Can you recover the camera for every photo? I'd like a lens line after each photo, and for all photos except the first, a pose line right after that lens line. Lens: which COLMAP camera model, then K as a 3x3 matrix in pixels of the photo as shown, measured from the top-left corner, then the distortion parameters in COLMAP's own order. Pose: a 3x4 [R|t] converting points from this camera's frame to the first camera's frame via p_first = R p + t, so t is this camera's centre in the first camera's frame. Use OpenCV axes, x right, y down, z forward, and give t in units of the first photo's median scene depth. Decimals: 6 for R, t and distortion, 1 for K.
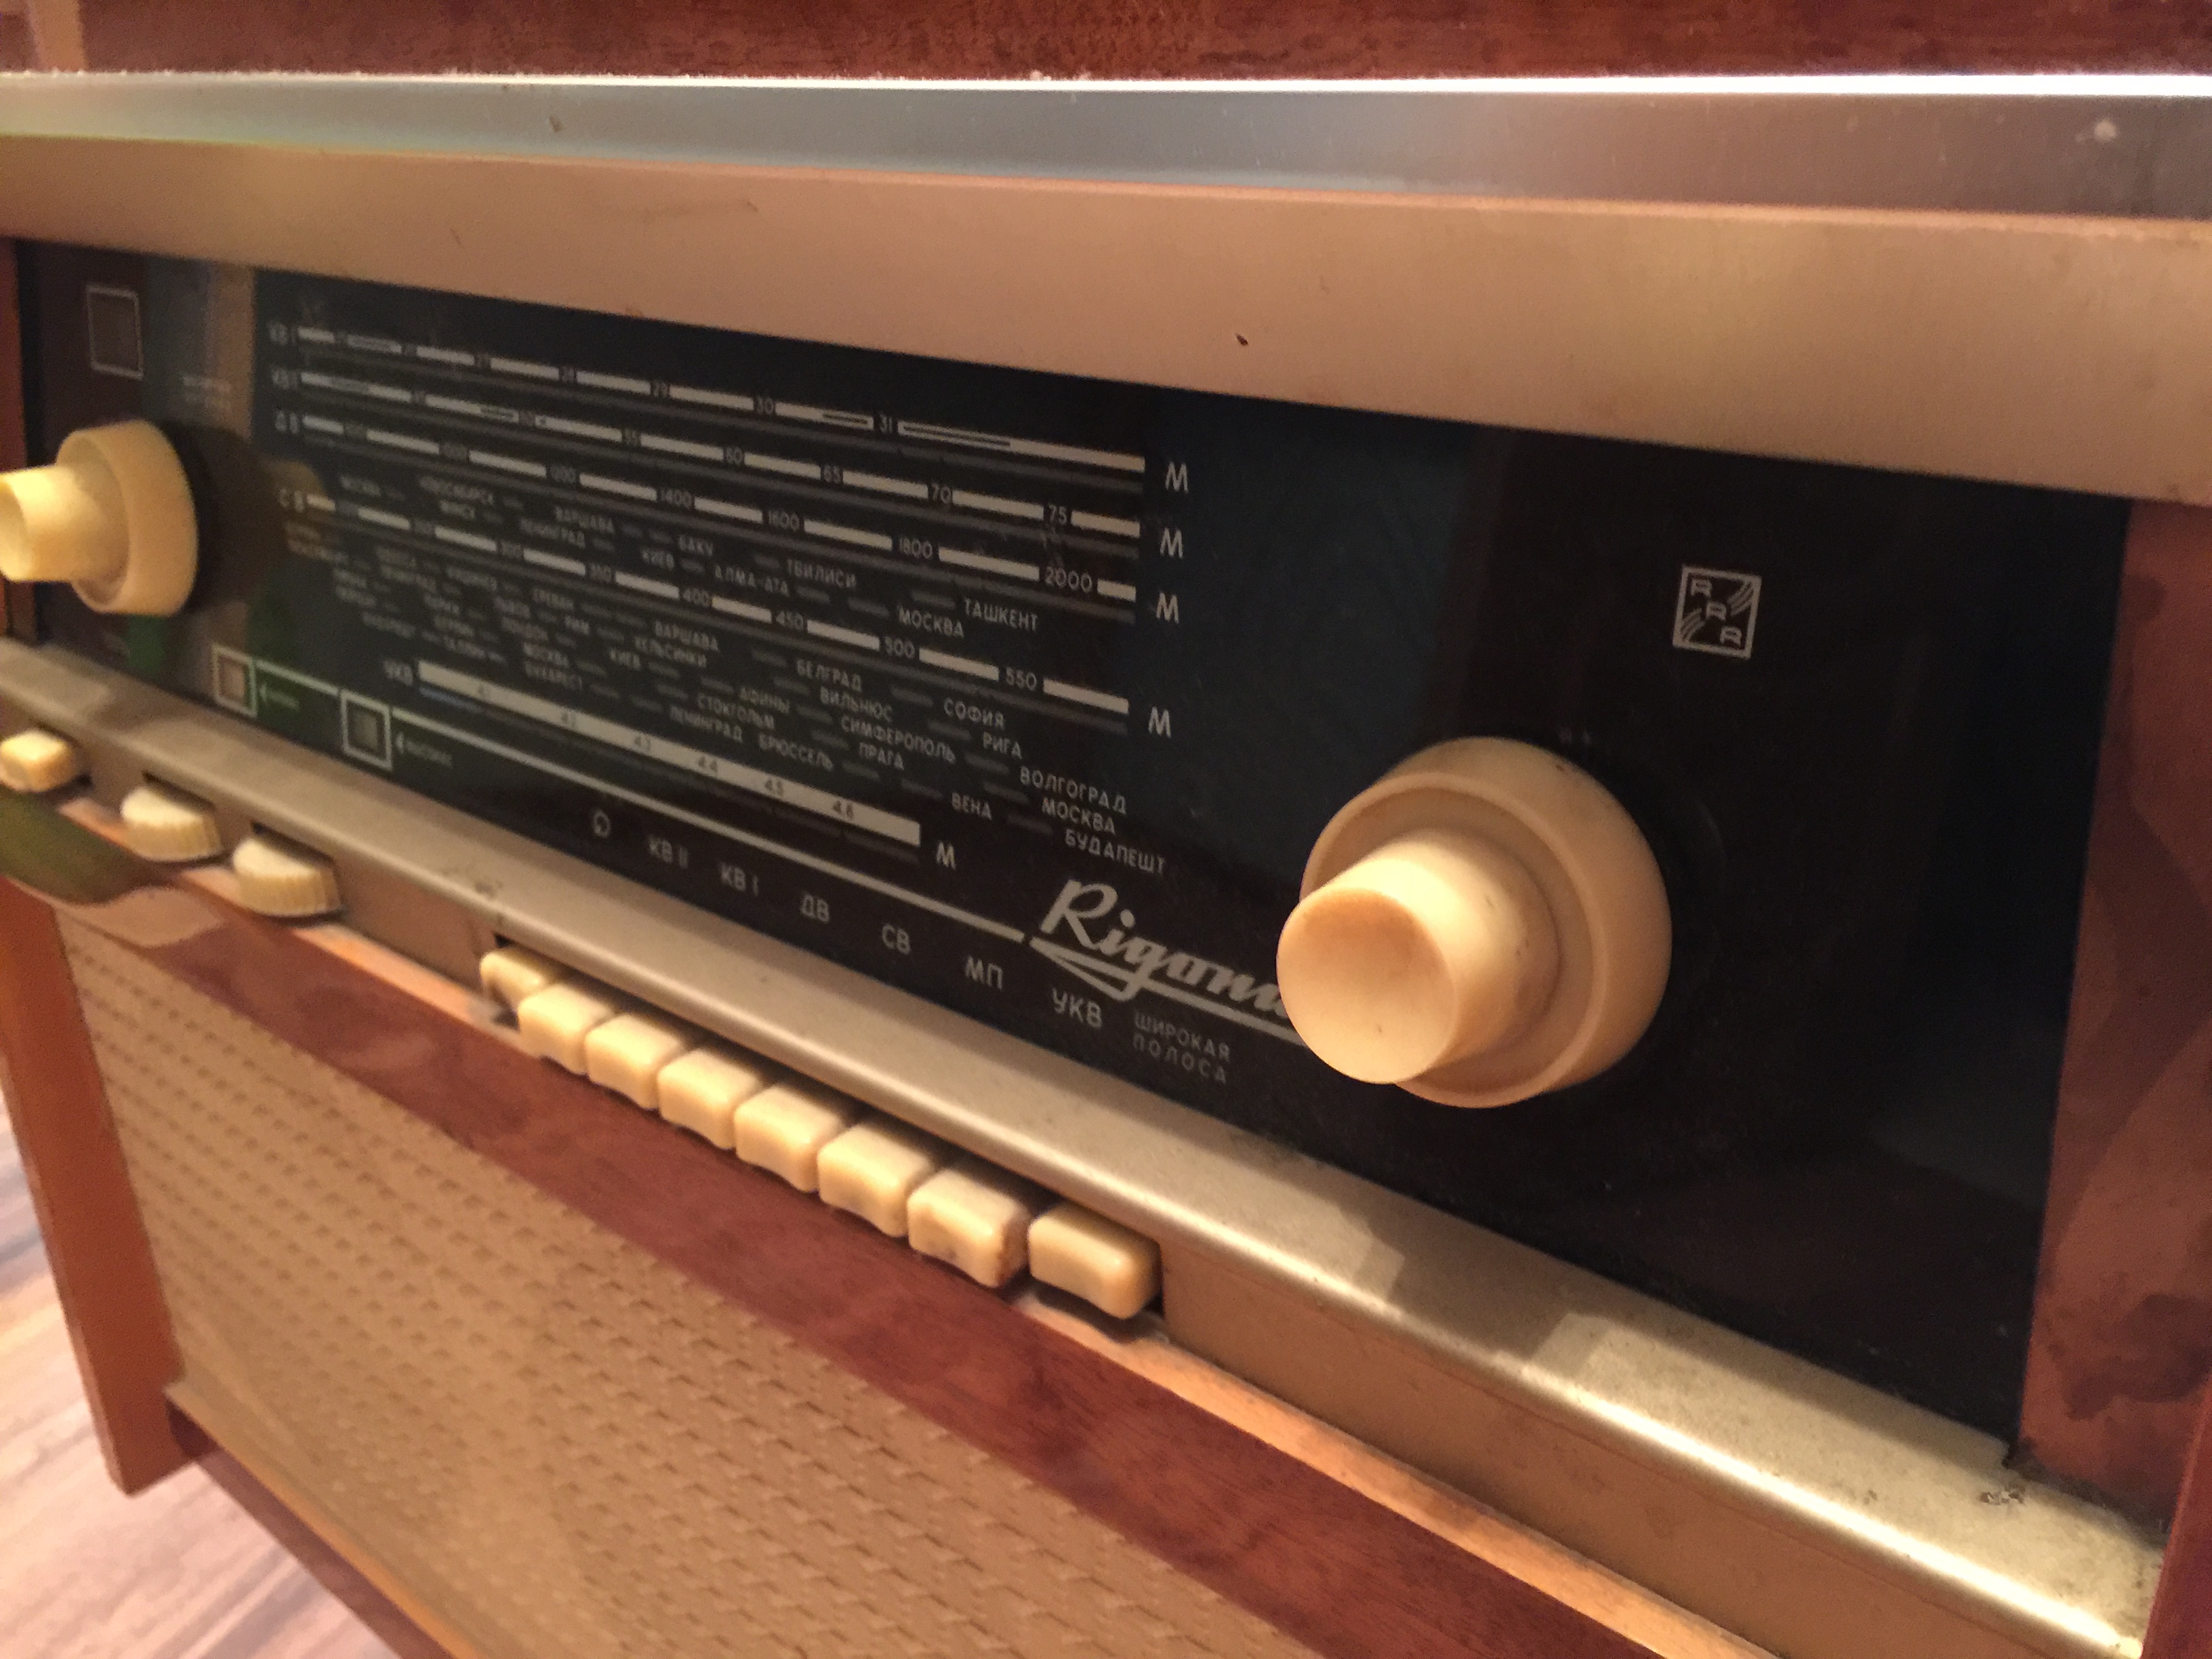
lens RADIAL K [[1917.7, 0, 1110.3], [0, 1917.7, 830.1], [0, 0, 1]] dist [0.064867, -0.100674]
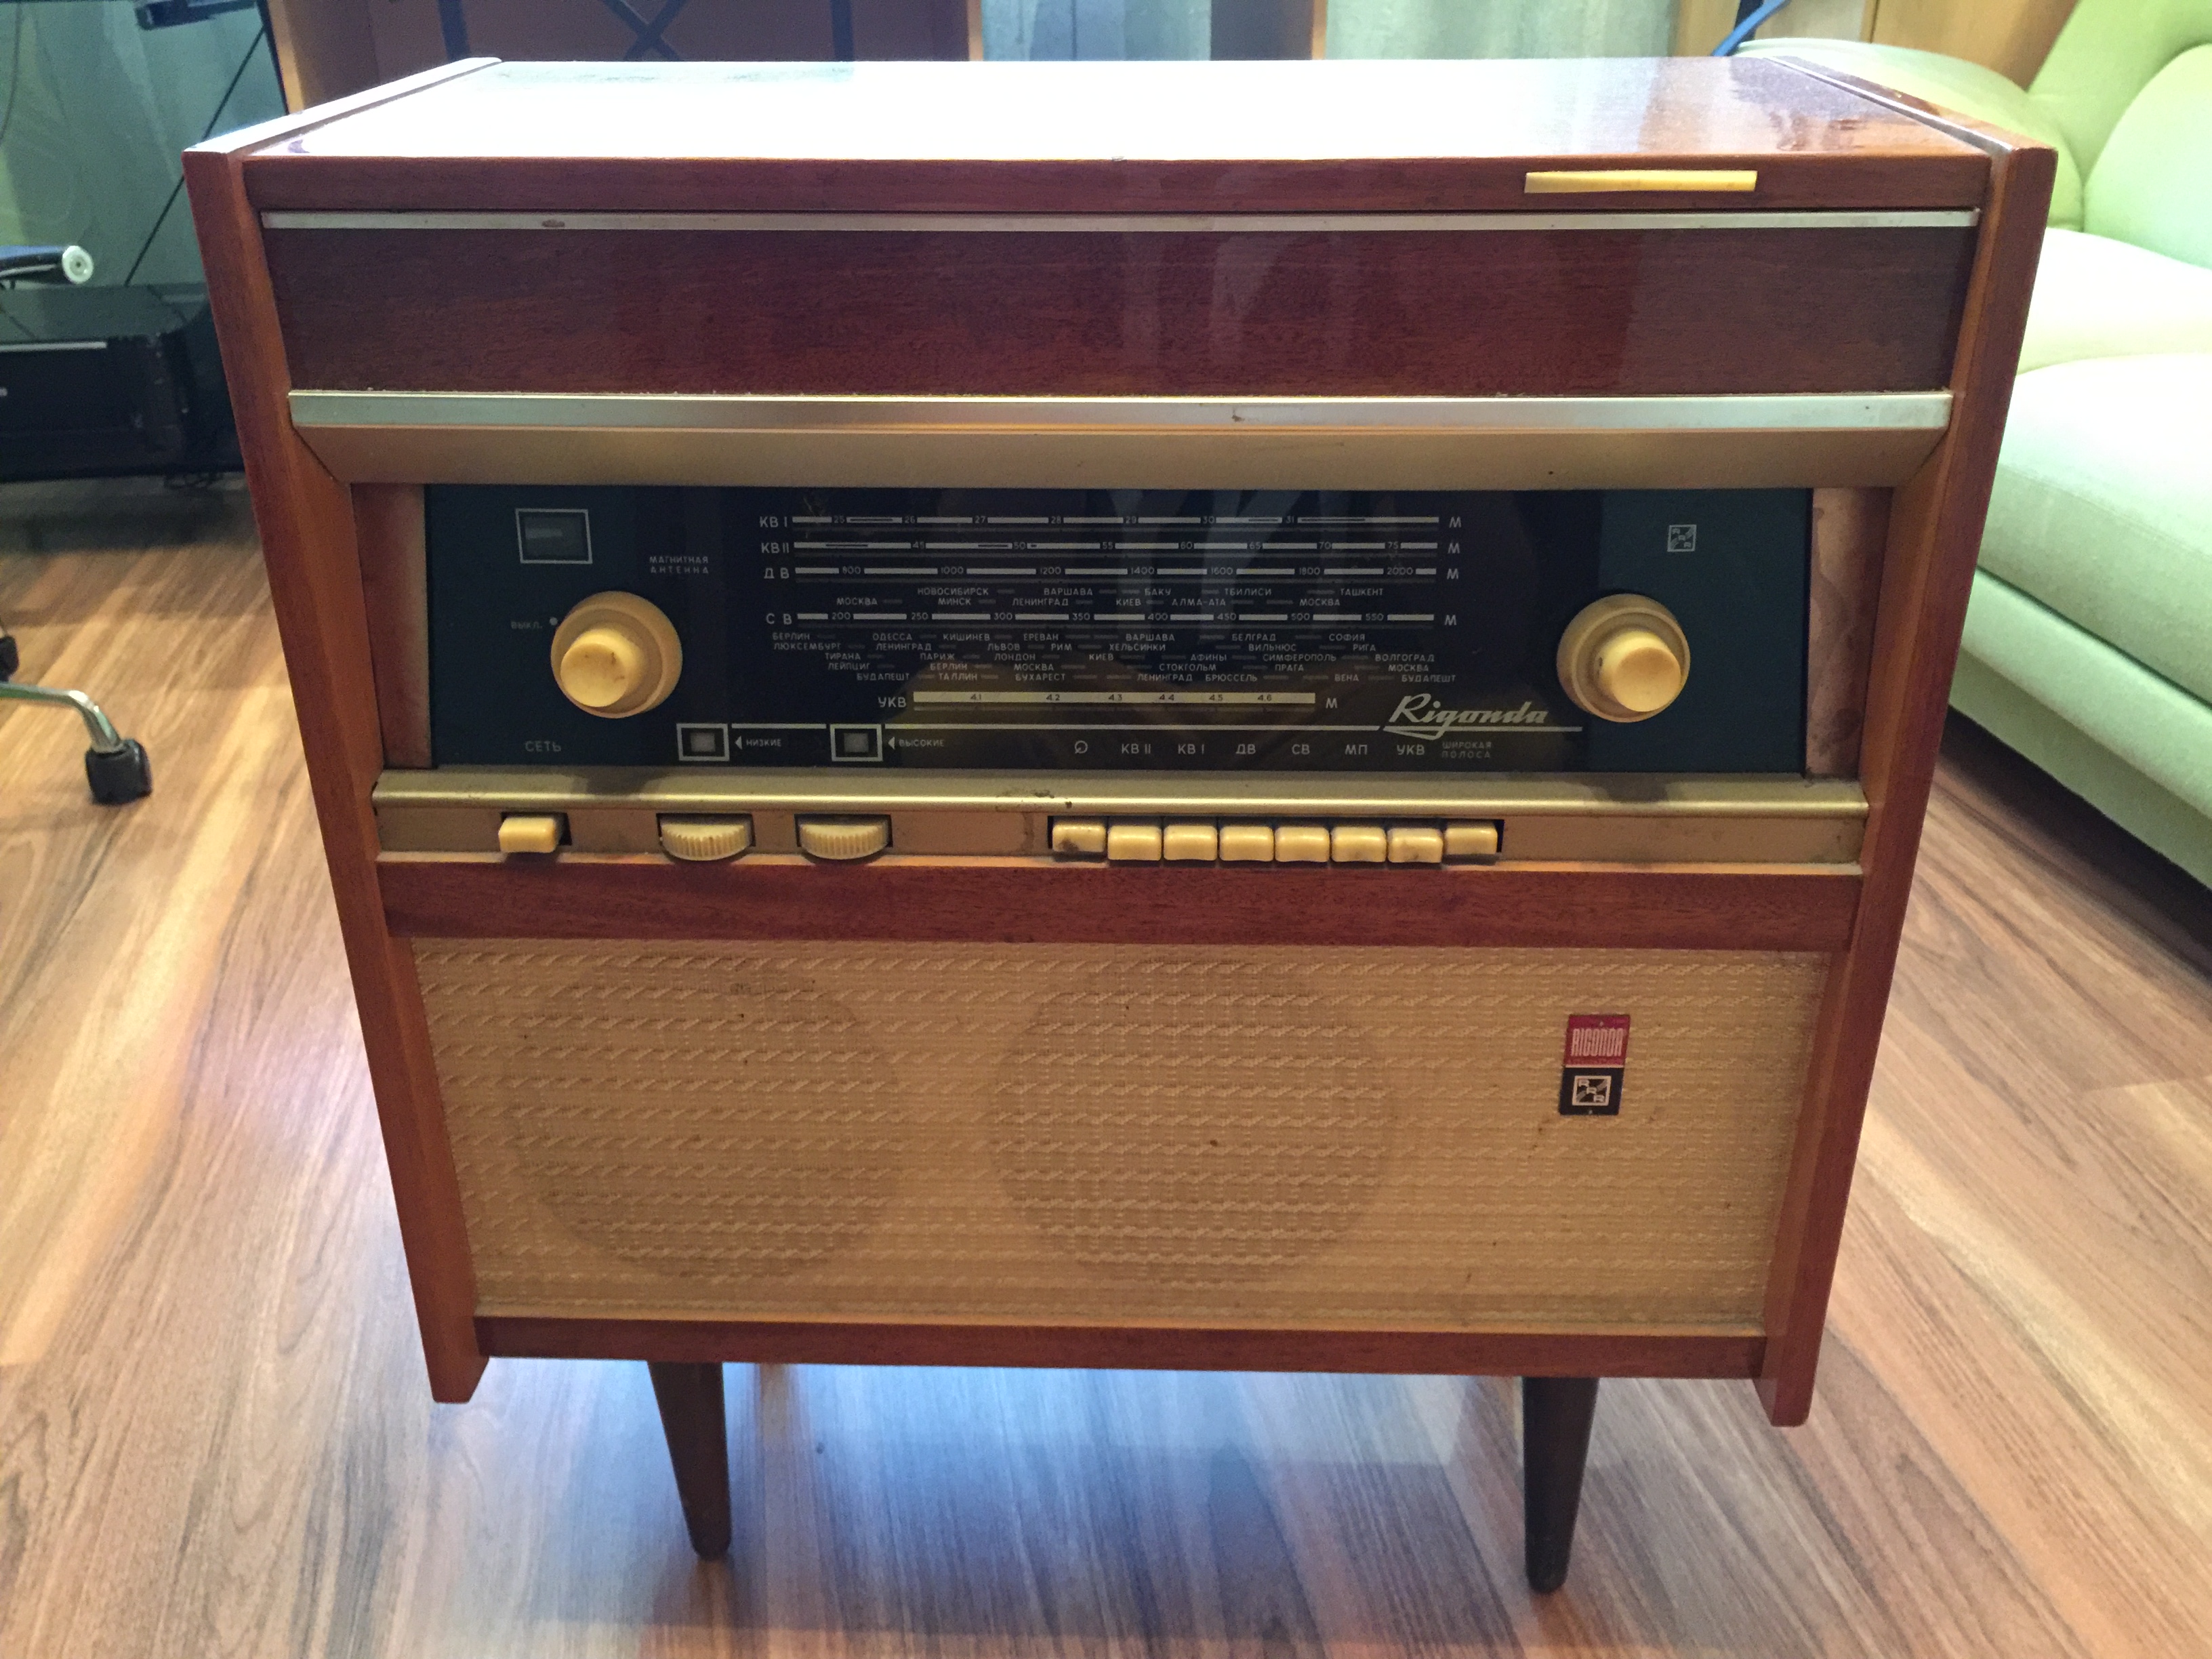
lens RADIAL K [[1917.7, 0, 1106.9], [0, 1917.7, 828.8], [0, 0, 1]] dist [0.064867, -0.100674]
pose [[0.784695, -0.256749, 0.564210, -1.566459], [0.231543, 0.965711, 0.117430, -0.166470], [-0.575014, 0.038492, 0.817237, -0.667368]]
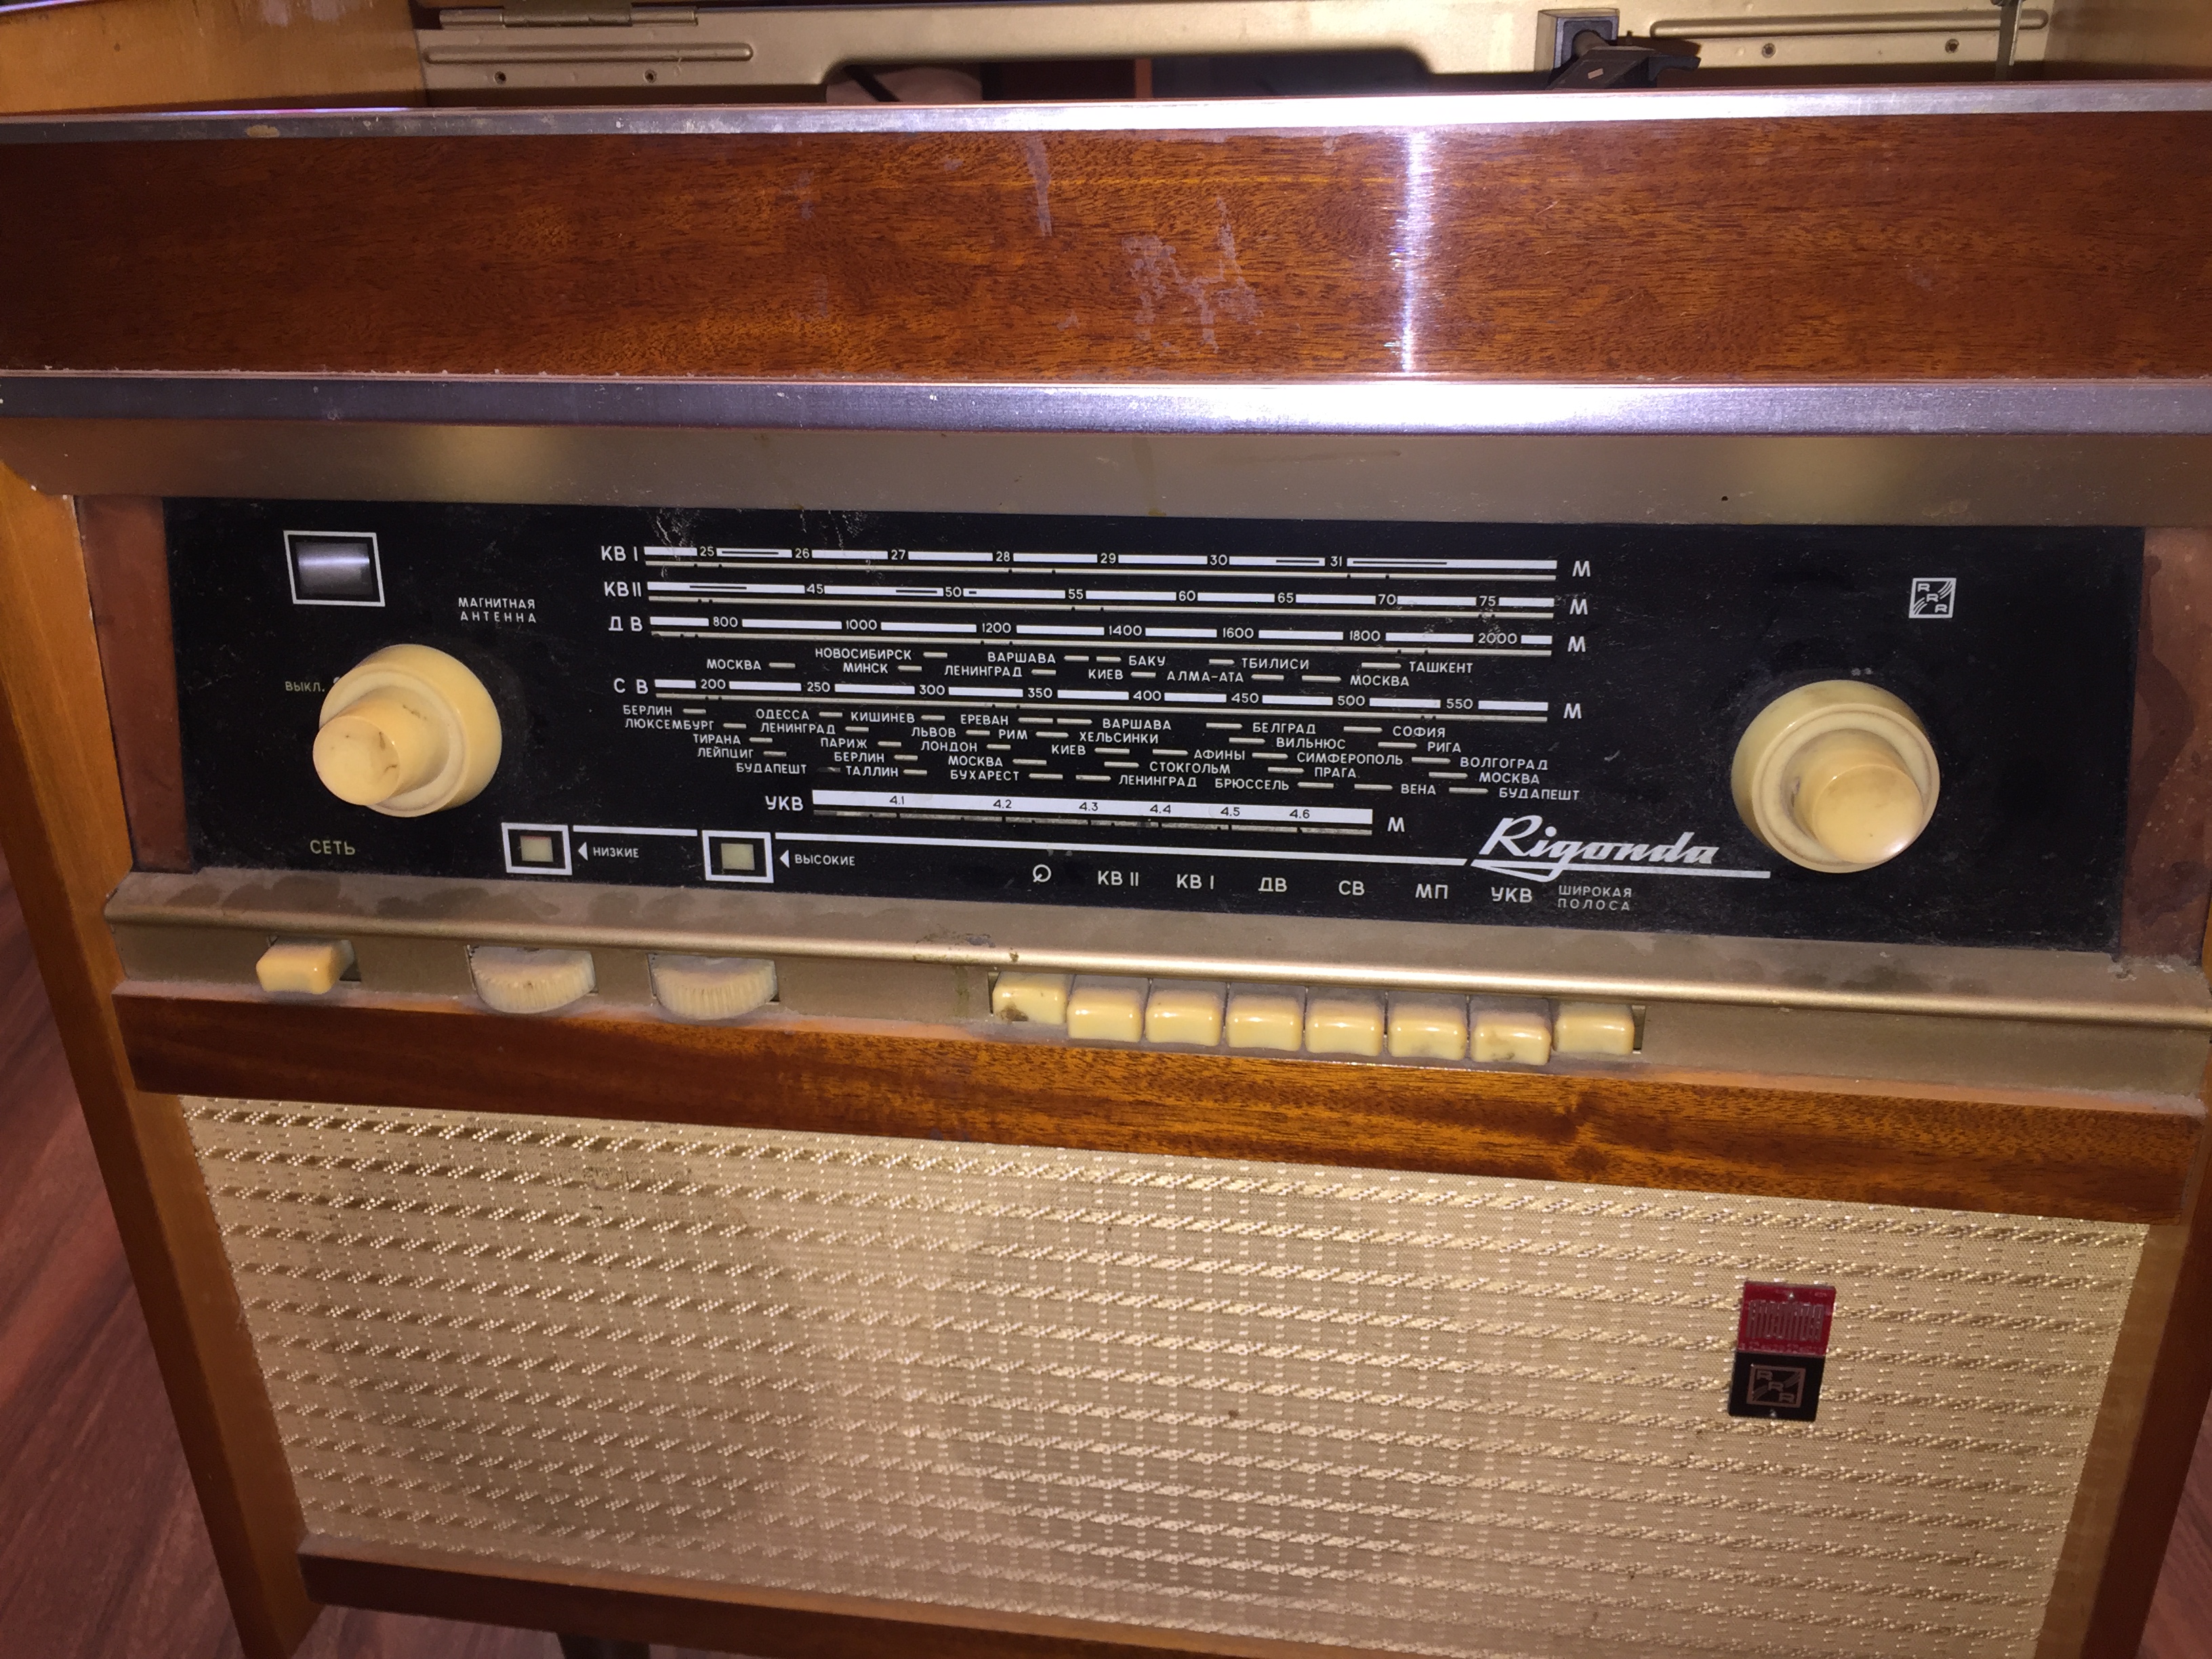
lens RADIAL K [[1917.7, 0, 1094.6], [0, 1917.7, 820.9], [0, 0, 1]] dist [0.064867, -0.100674]
pose [[0.855538, -0.227568, 0.465045, -1.000380], [0.213363, 0.973373, 0.083794, -0.169561], [-0.471731, 0.027535, 0.881312, -0.255641]]
